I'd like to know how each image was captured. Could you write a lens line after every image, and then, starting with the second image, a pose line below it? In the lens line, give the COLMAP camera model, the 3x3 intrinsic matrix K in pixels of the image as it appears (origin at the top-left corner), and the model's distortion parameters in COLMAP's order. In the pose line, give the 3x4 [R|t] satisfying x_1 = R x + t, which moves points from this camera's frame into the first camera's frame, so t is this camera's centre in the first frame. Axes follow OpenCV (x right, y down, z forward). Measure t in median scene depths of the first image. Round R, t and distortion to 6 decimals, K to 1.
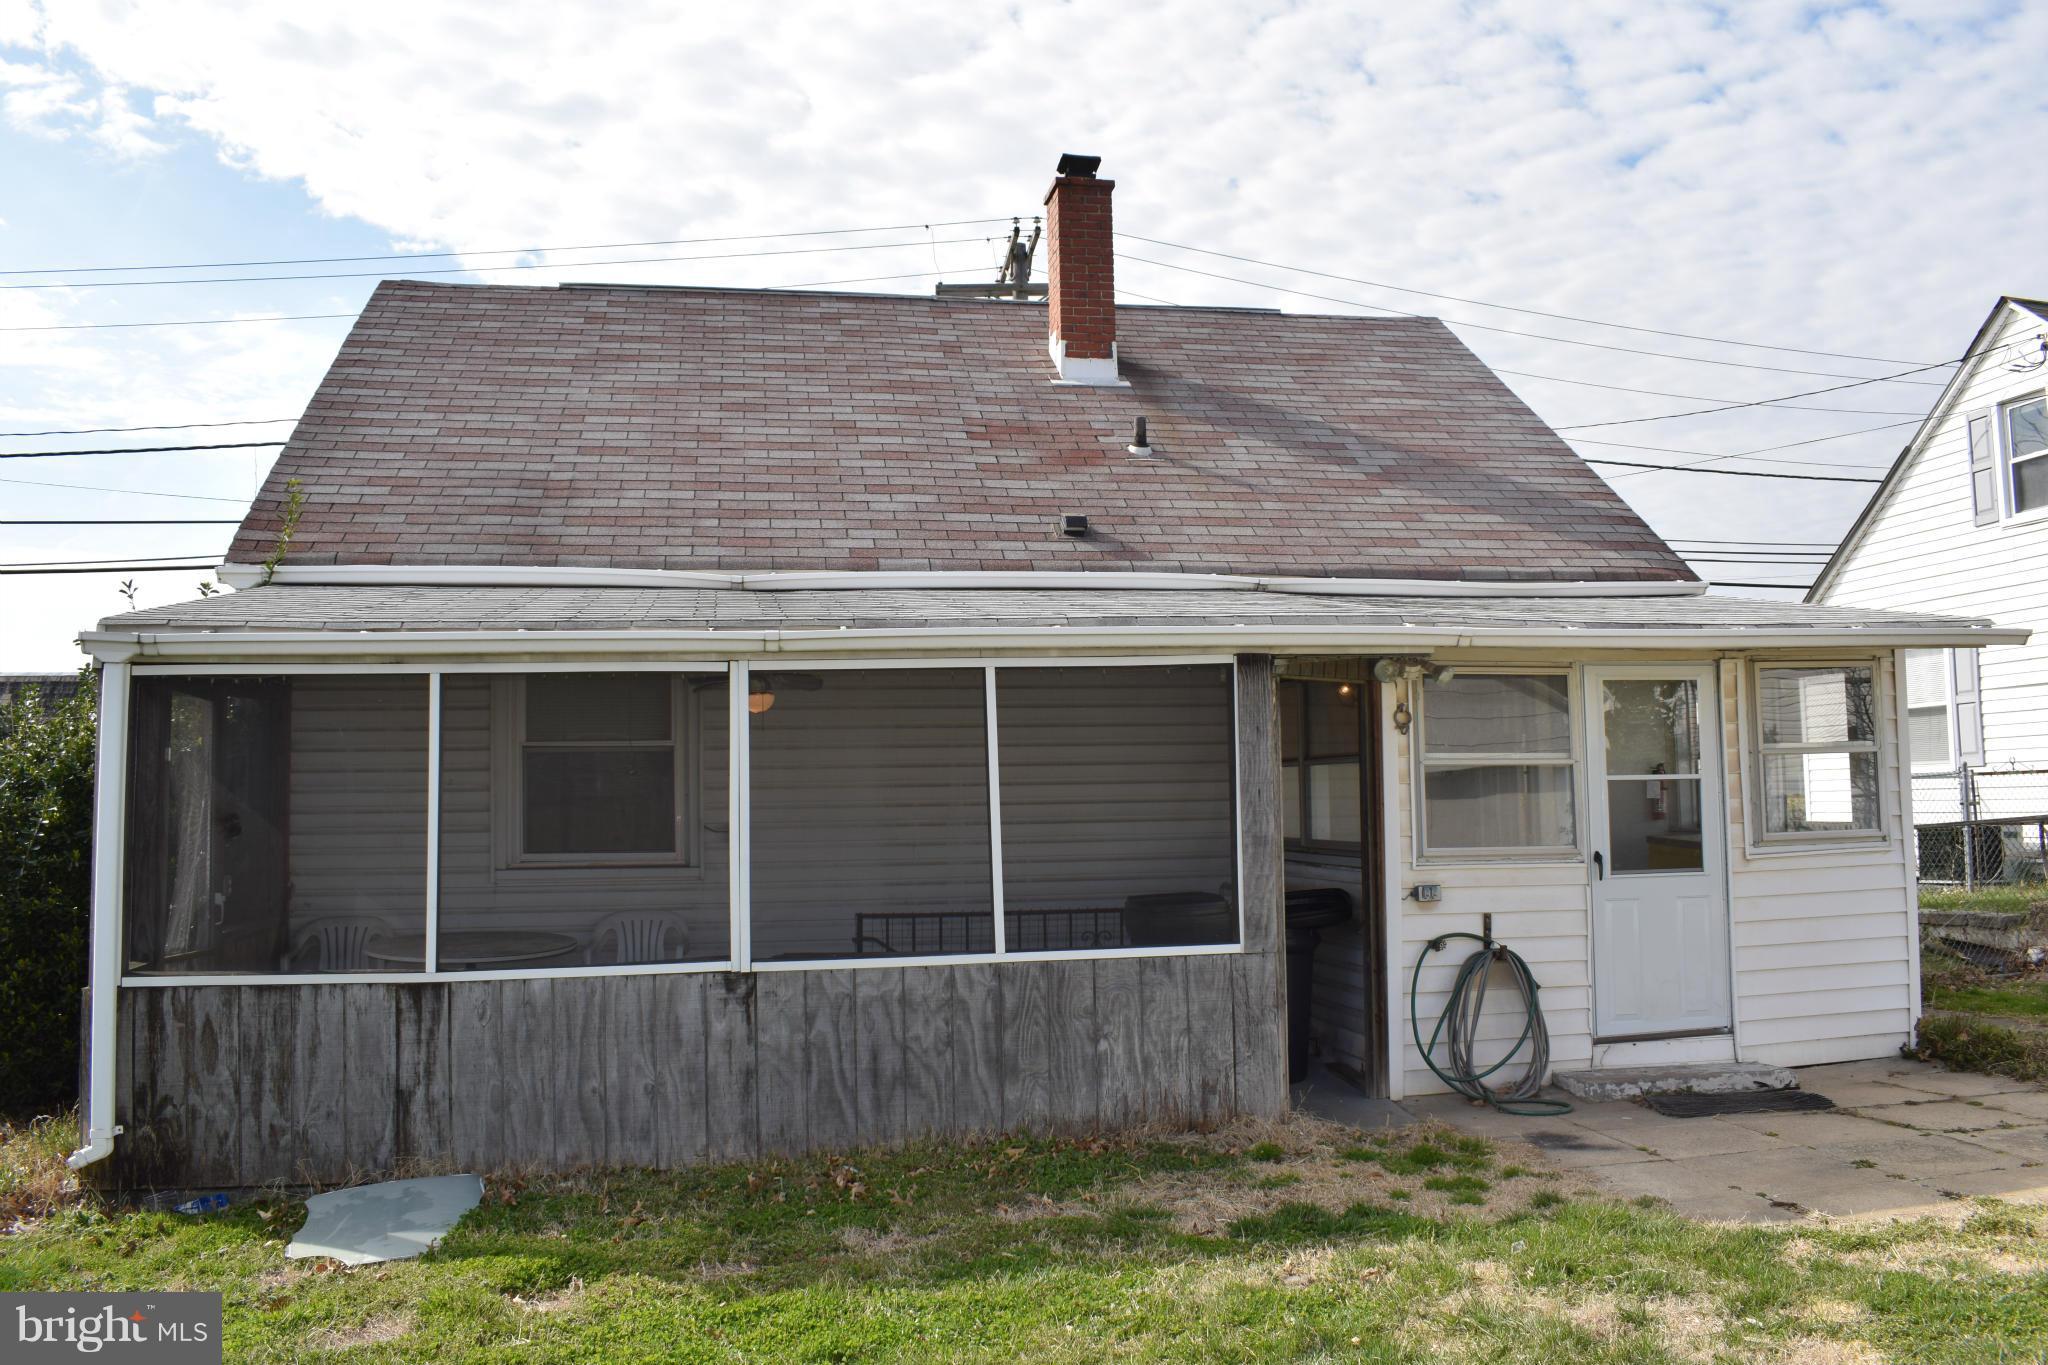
lens RADIAL K [[1628.7, 0, 1024.0], [0, 1628.7, 682.5], [0, 0, 1]] dist [-0.091791, 0.012694]
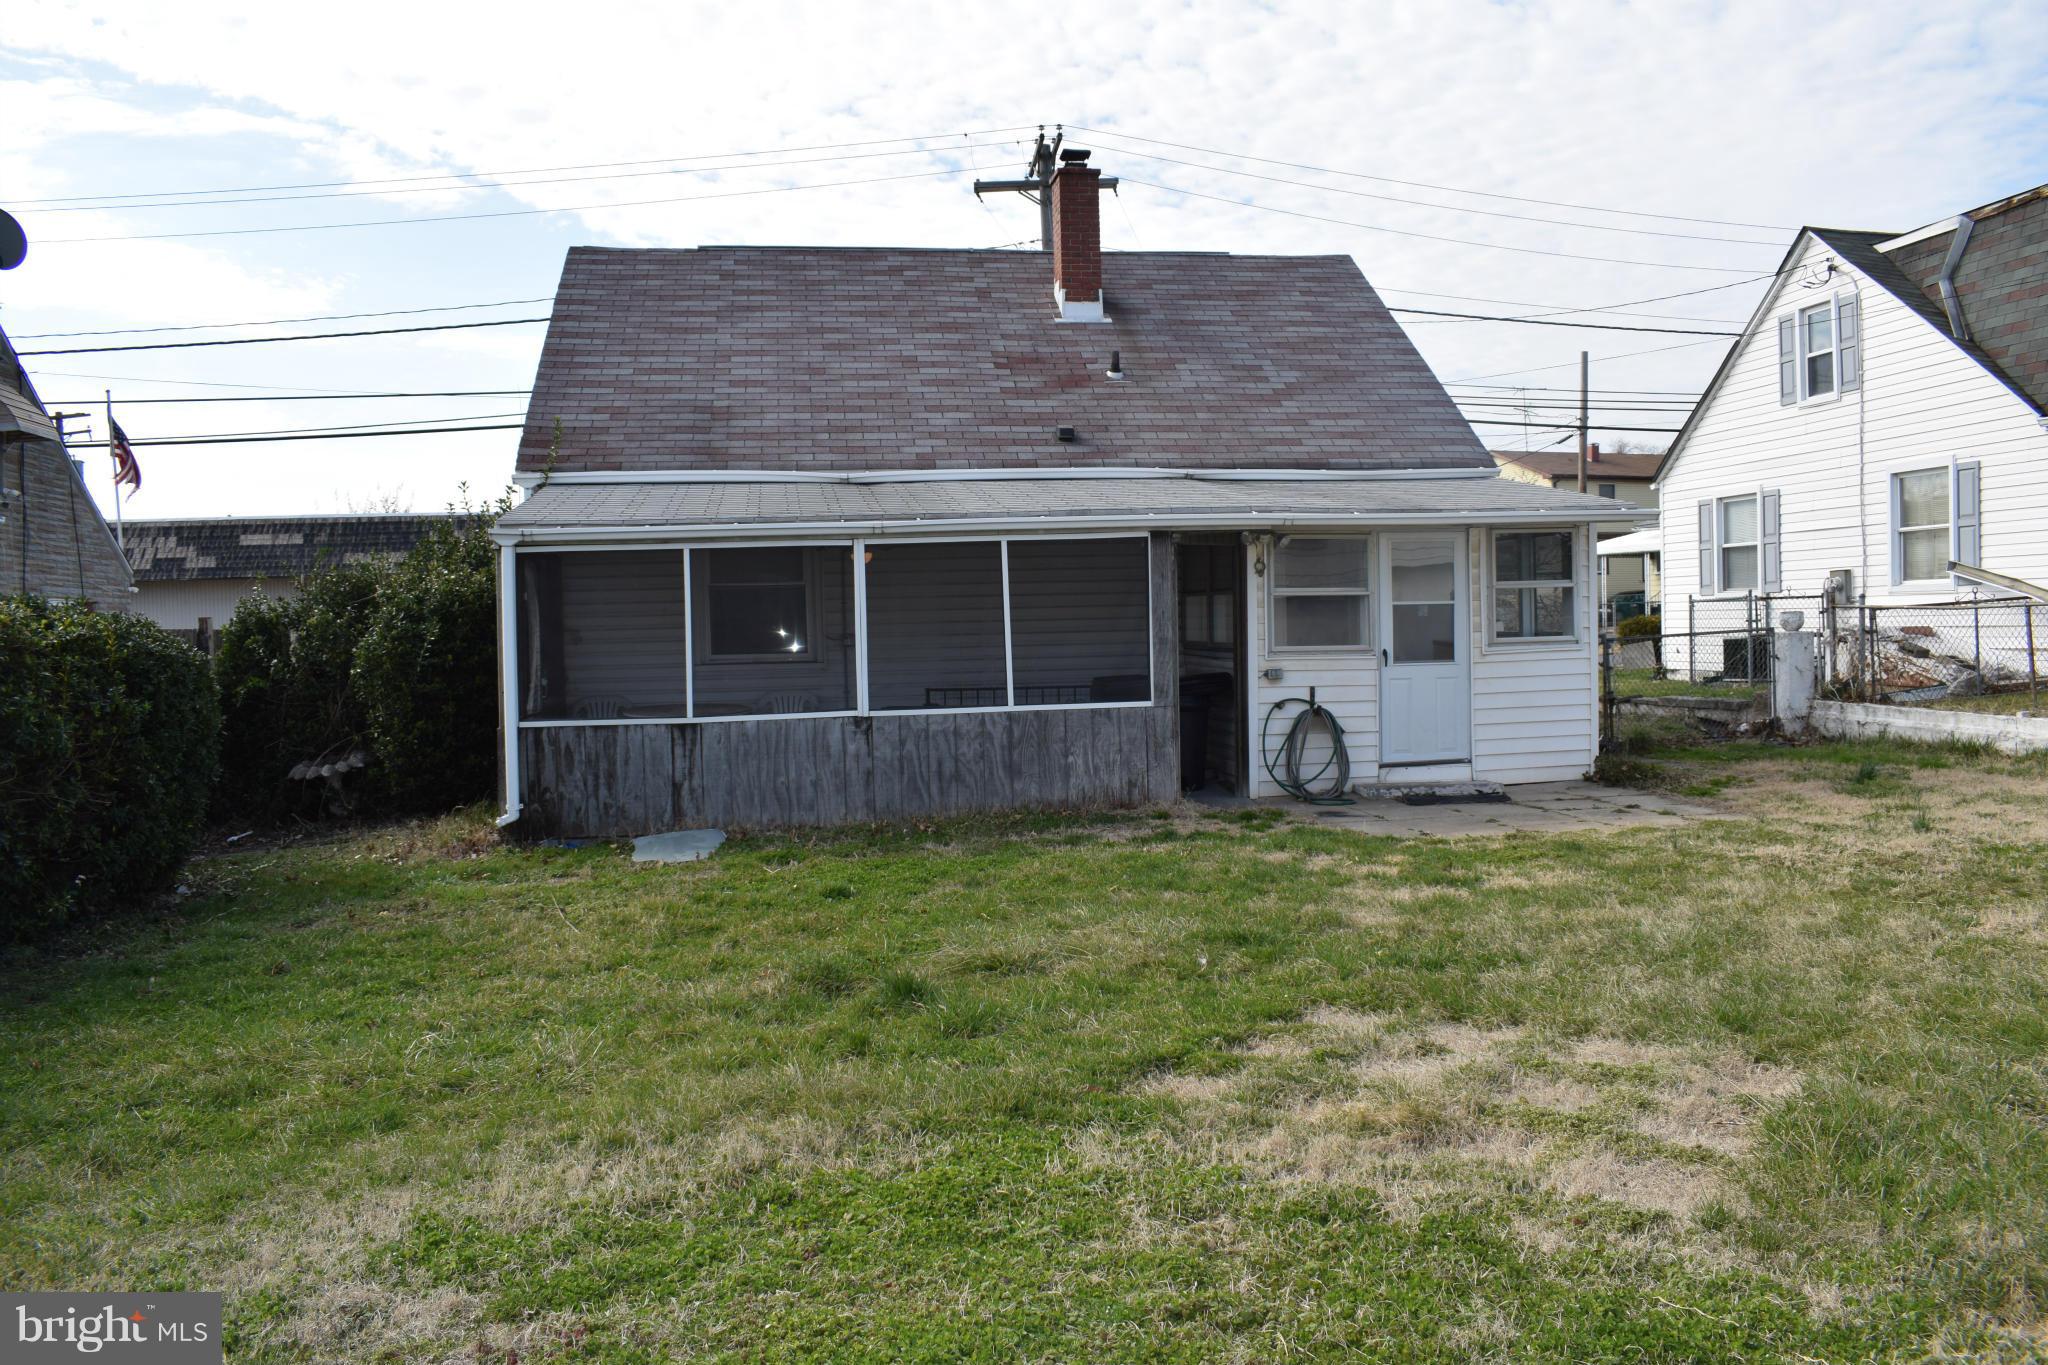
lens RADIAL K [[1628.7, 0, 1024.0], [0, 1628.7, 682.5], [0, 0, 1]] dist [-0.091791, 0.012694]
pose [[0.999586, -0.004465, -0.028424, 0.035910], [0.007600, 0.993771, 0.111178, -0.038178], [0.027751, -0.111348, 0.993394, -0.533568]]
